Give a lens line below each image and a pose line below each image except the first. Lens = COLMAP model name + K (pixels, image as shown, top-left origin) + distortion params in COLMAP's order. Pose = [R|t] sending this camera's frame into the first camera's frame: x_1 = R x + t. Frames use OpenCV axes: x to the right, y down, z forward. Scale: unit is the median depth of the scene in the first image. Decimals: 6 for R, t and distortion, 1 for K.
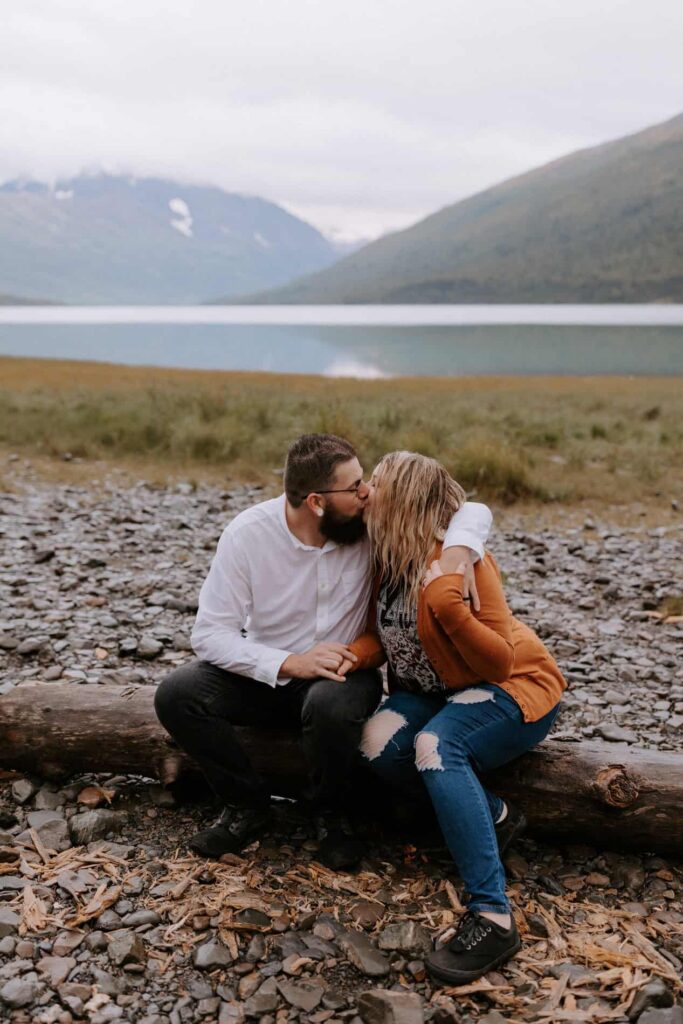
lens RADIAL K [[990.0, 0, 341.5], [0, 990.0, 512.0], [0, 0, 1]] dist [0.012660, 0.003551]
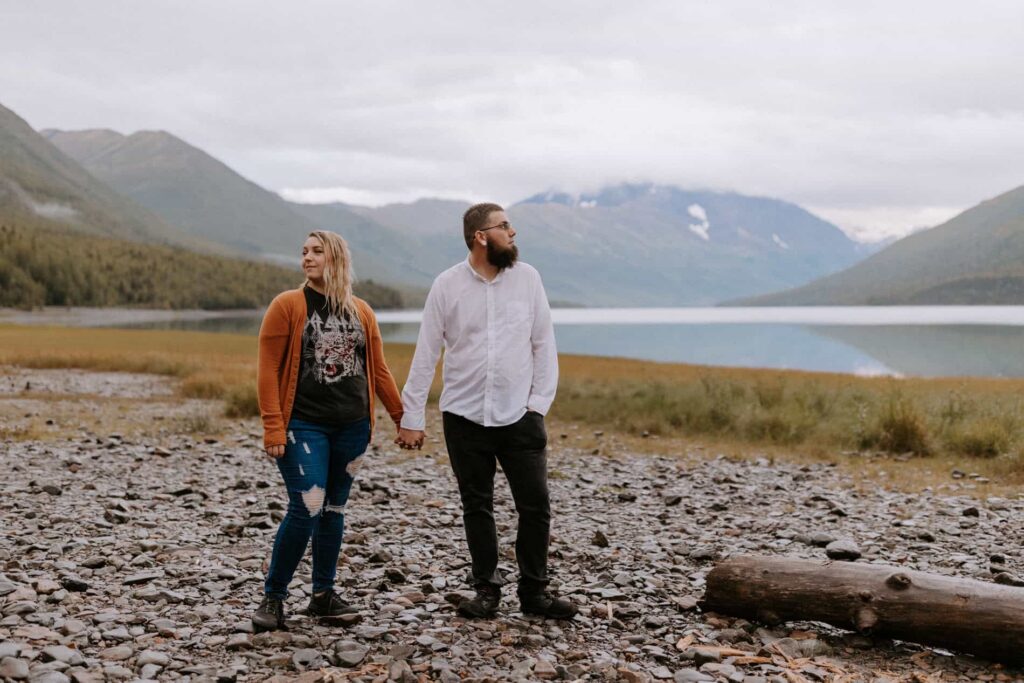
lens RADIAL K [[1028.1, 0, 512.0], [0, 1028.1, 341.5], [0, 0, 1]] dist [-0.000731, -0.015783]
pose [[0.948038, 0.006492, -0.318090, -0.060871], [-0.061059, 0.984920, -0.161879, 0.046781], [0.312242, 0.172890, 0.934138, -0.178111]]
